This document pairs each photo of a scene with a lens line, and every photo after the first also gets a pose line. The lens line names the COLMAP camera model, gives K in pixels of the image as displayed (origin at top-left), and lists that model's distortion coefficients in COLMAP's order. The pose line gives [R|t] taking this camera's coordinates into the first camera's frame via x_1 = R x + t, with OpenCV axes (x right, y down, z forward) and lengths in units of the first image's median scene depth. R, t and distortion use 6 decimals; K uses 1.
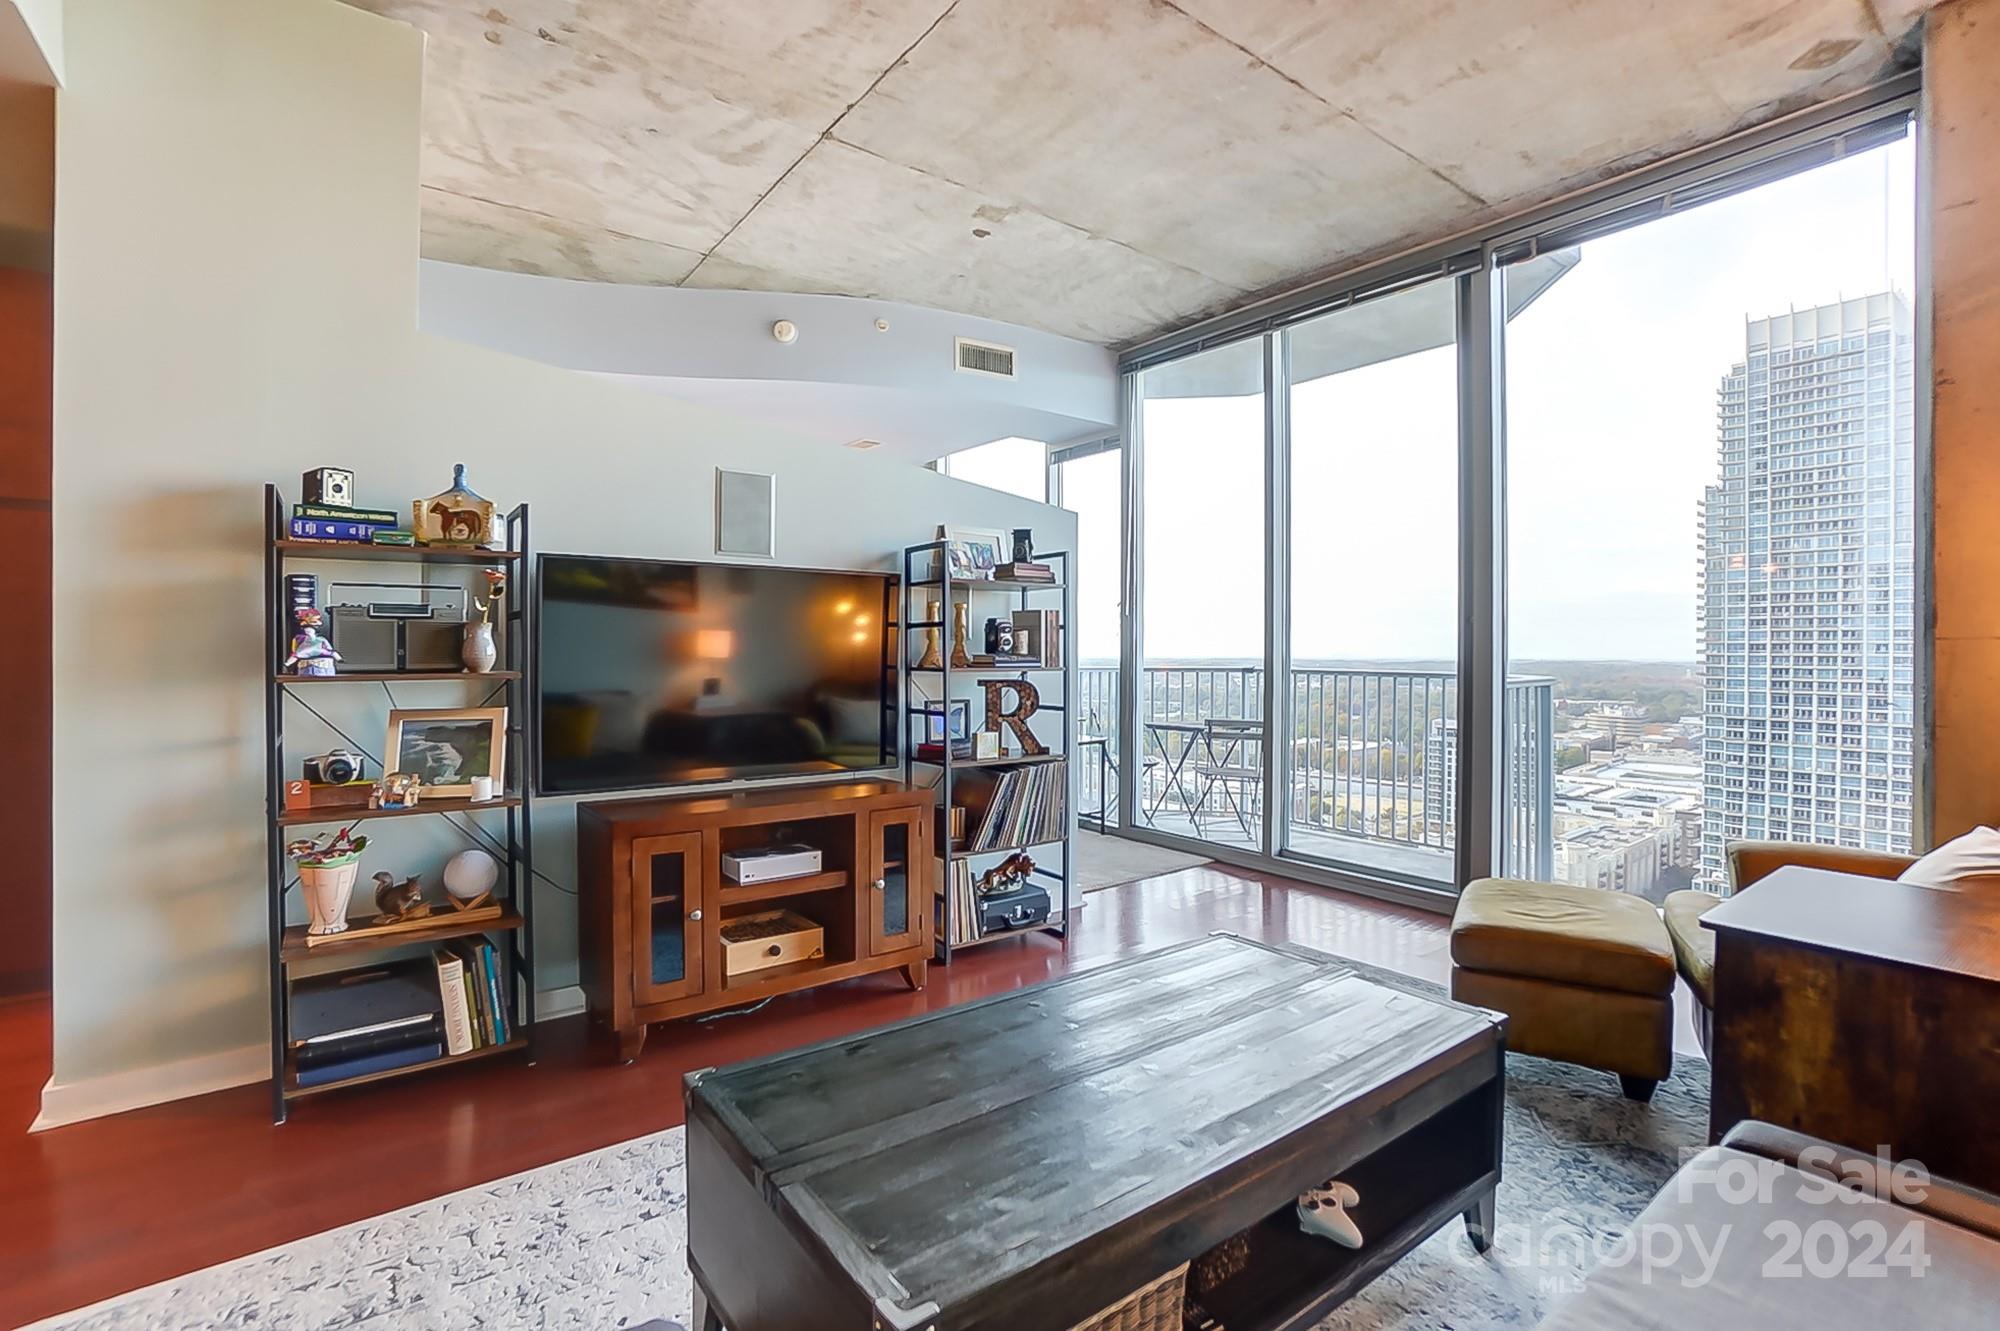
lens RADIAL K [[901.1, 0, 990.4], [0, 901.1, 659.4], [0, 0, 1]] dist [-0.064425, 0.022613]
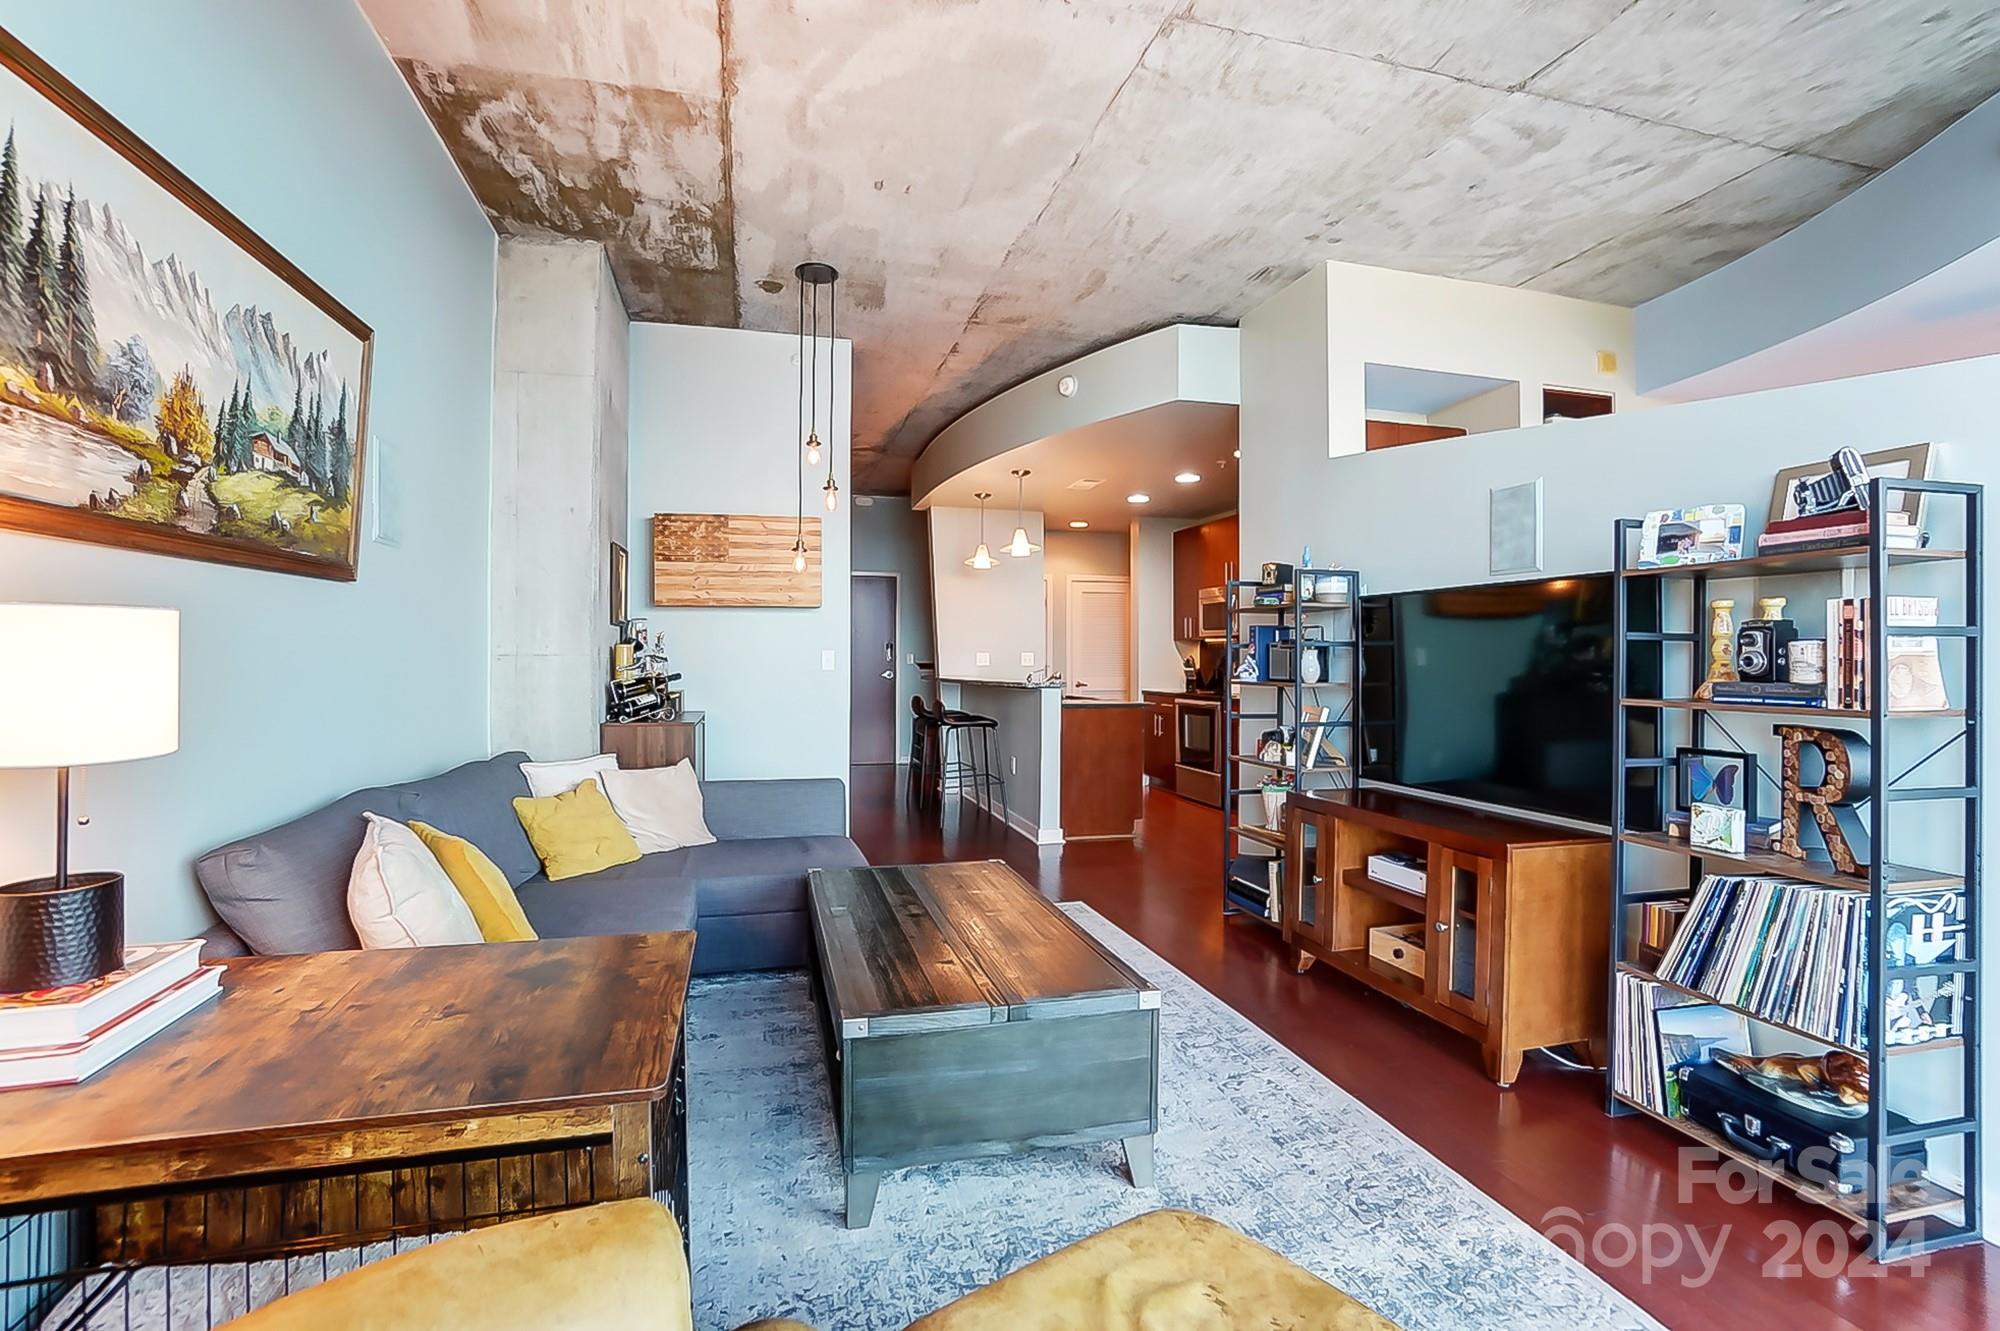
lens RADIAL K [[901.1, 0, 990.4], [0, 901.1, 659.4], [0, 0, 1]] dist [-0.064425, 0.022613]
pose [[-0.376450, -0.001945, -0.926435, 0.714290], [-0.009029, 0.999958, 0.001569, -0.016114], [0.926393, 0.008956, -0.376452, 0.735399]]
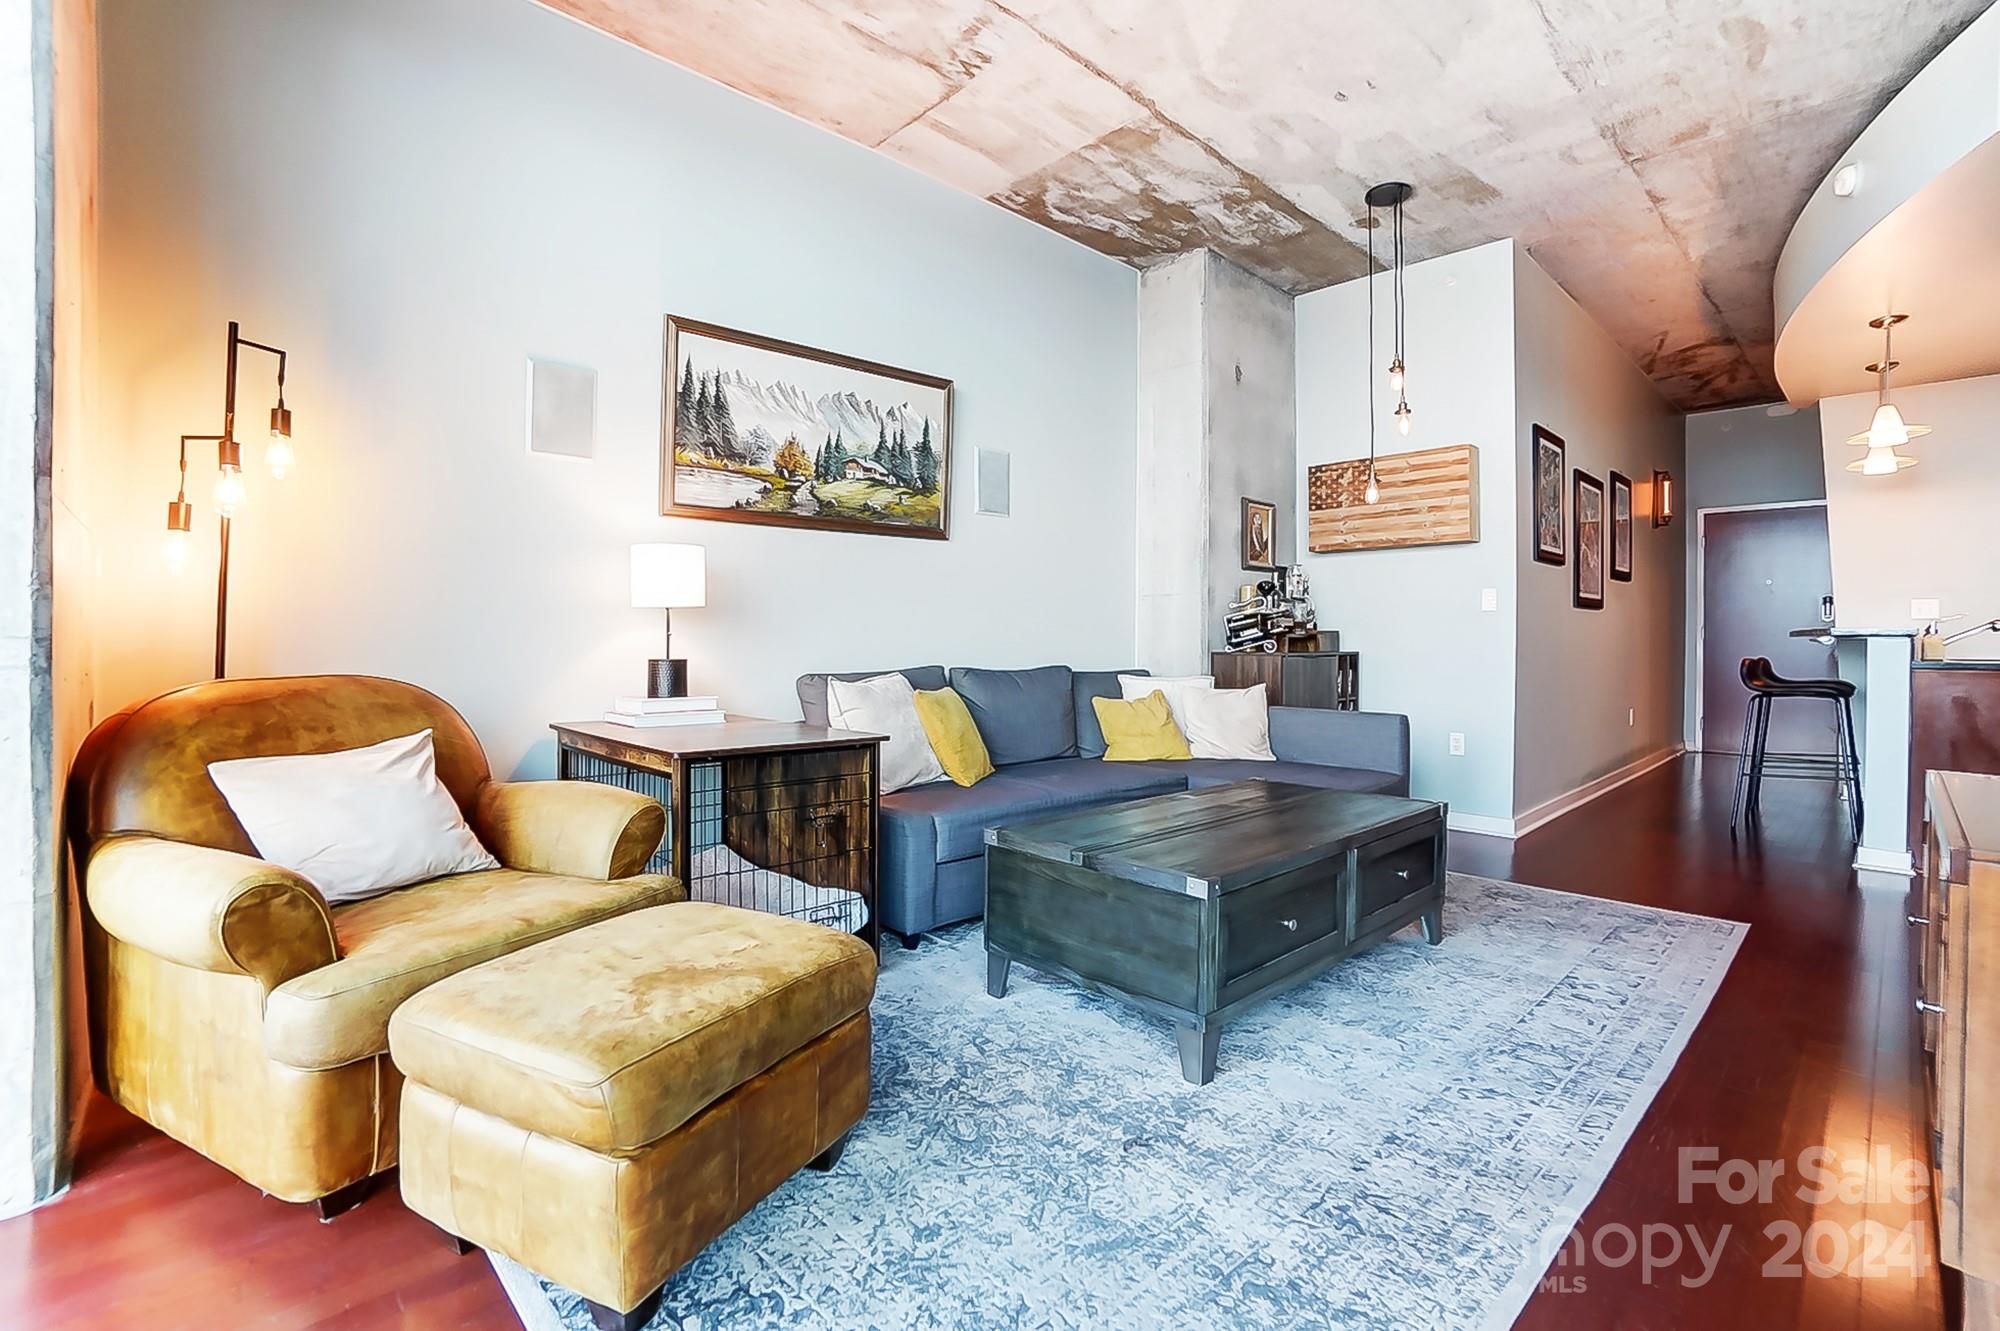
lens RADIAL K [[902.7, 0, 991.5], [0, 902.7, 640.7], [0, 0, 1]] dist [-0.067748, 0.025109]
pose [[-0.993853, -0.008071, -0.110417, 0.348575], [-0.009033, 0.999925, 0.008223, 0.043631], [0.110343, 0.009170, -0.993851, 1.134895]]
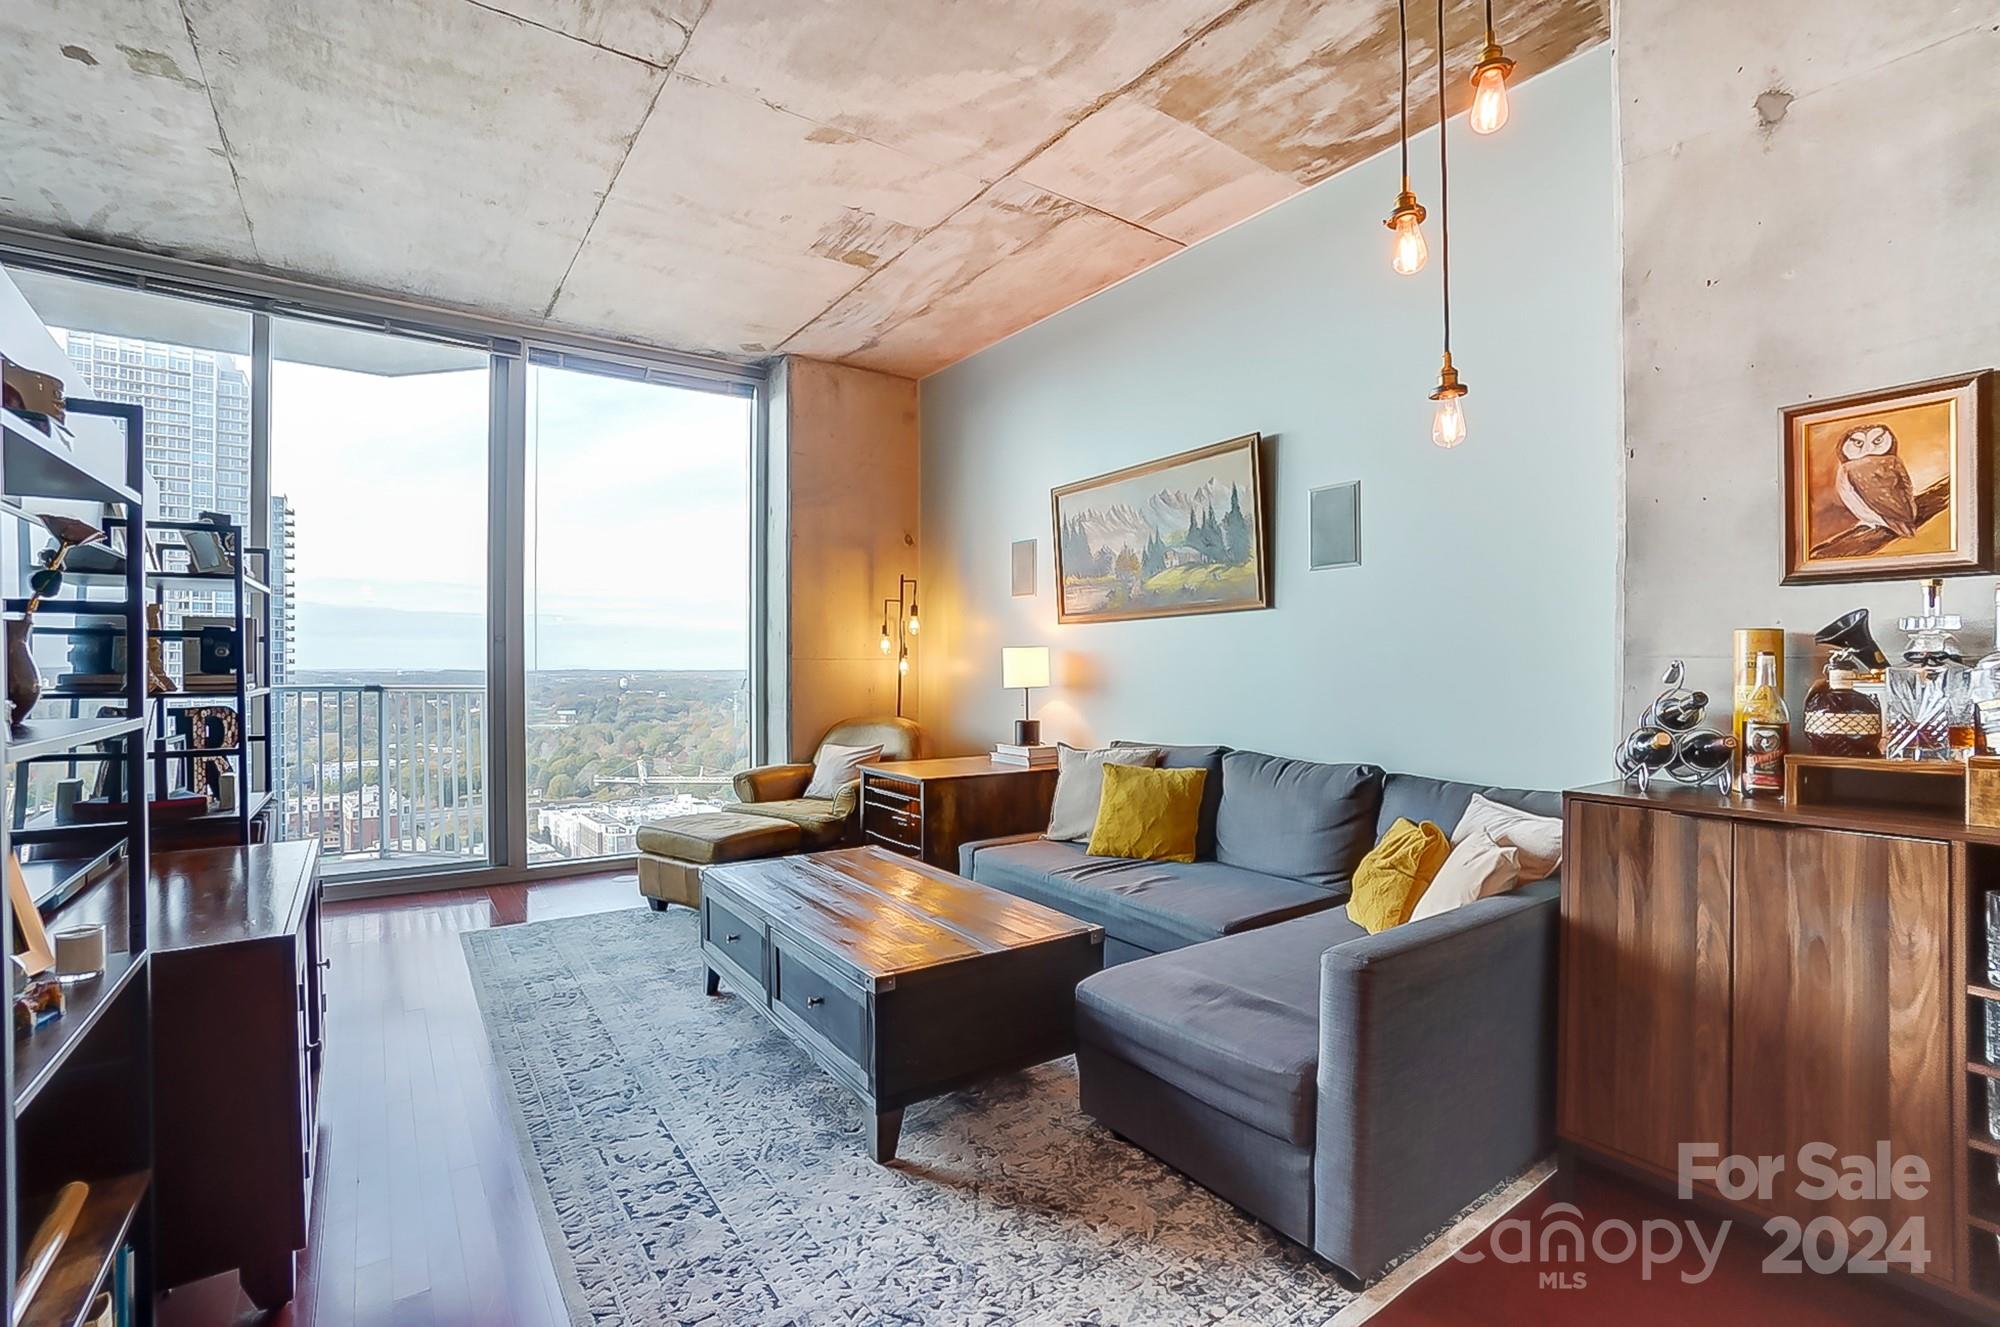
lens RADIAL K [[896.3, 0, 990.4], [0, 896.3, 670.4], [0, 0, 1]] dist [-0.045441, 0.000307]
pose [[0.032975, -0.008938, 0.999416, -0.702999], [0.005320, 0.999947, 0.008767, -0.010974], [-0.999442, 0.005028, 0.033021, 0.310090]]
